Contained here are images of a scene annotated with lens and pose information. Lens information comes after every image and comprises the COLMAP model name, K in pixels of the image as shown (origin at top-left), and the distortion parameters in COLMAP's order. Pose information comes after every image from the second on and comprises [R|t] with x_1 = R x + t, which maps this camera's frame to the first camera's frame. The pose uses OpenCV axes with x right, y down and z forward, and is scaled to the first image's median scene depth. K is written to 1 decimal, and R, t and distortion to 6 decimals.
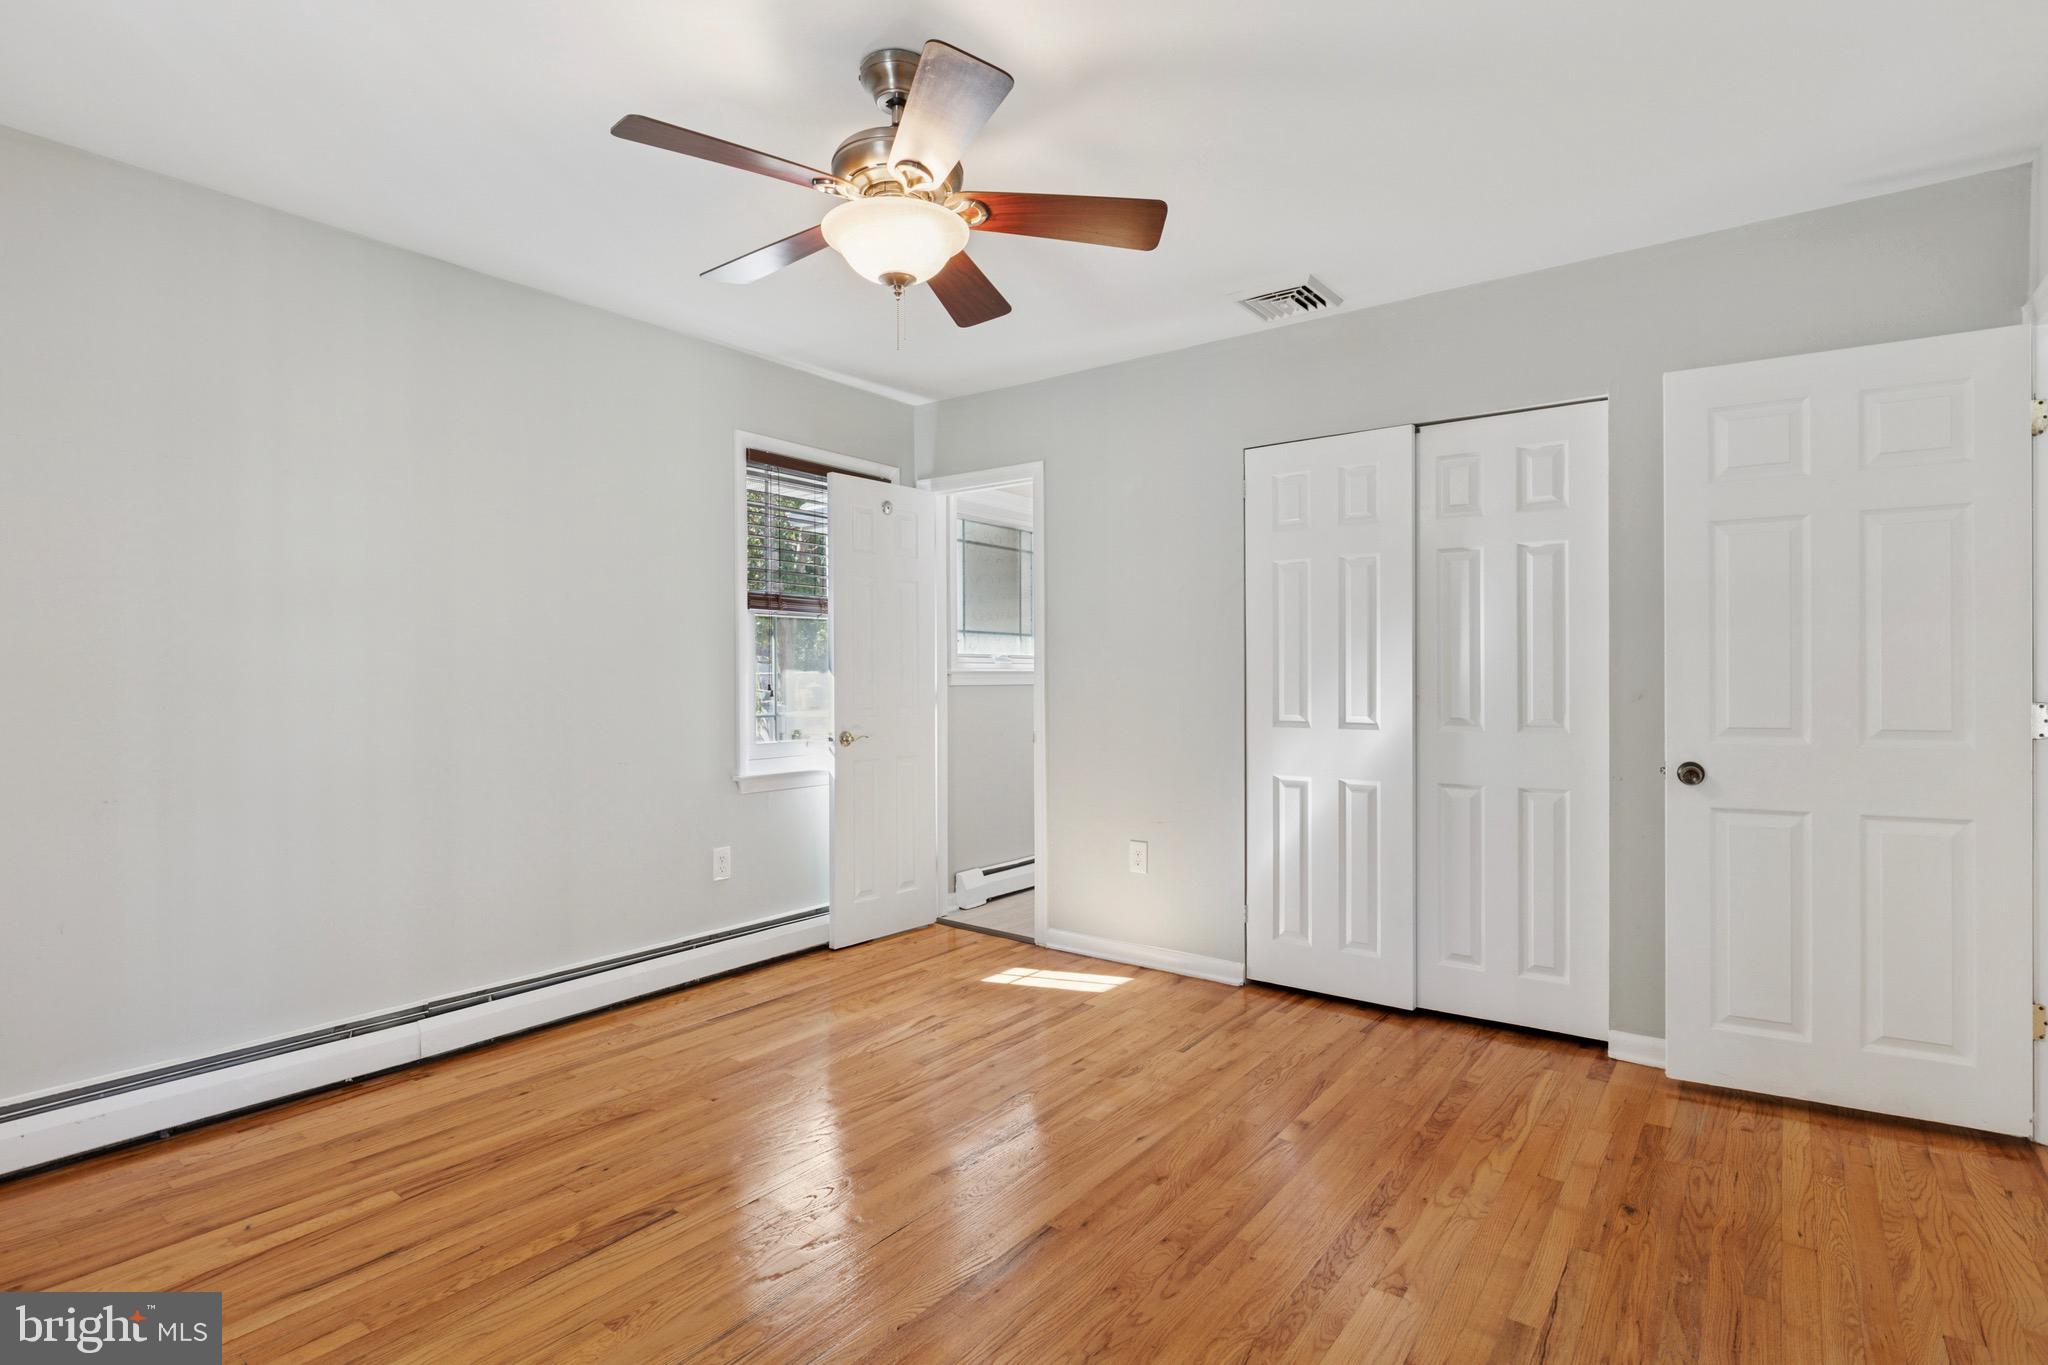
lens RADIAL K [[1042.5, 0, 1023.3], [0, 1042.5, 679.8], [0, 0, 1]] dist [0.002965, -0.000036]
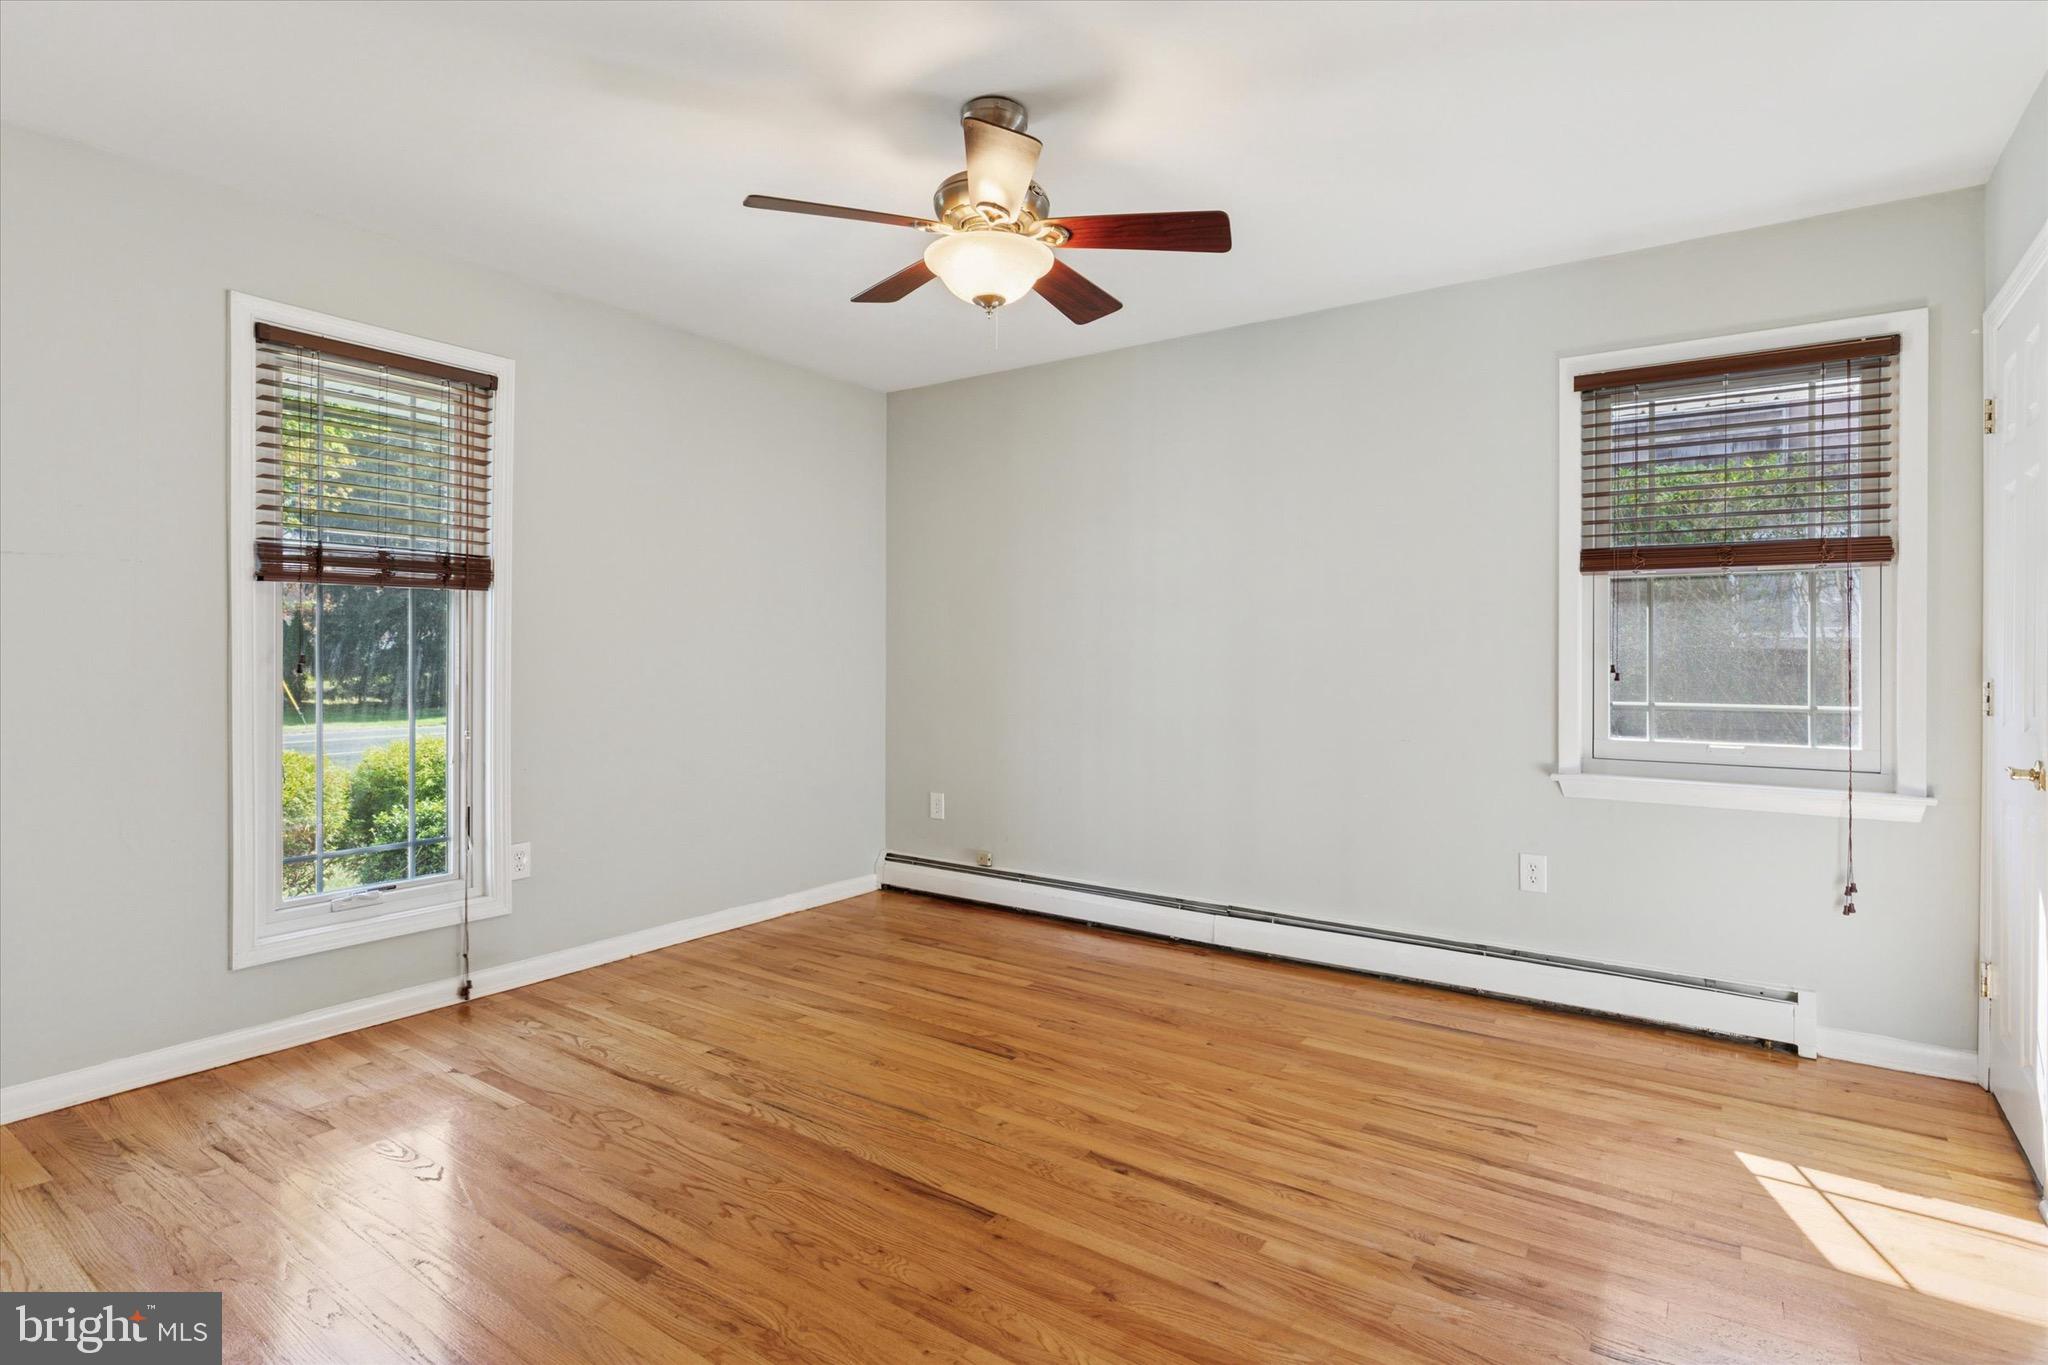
lens RADIAL K [[1033.6, 0, 1024.1], [0, 1033.6, 667.3], [0, 0, 1]] dist [-0.001529, -0.000382]
pose [[0.022290, 0.015023, -0.999639, 0.793936], [-0.009767, 0.999843, 0.014809, -0.002434], [0.999704, 0.009434, 0.022433, 0.809729]]
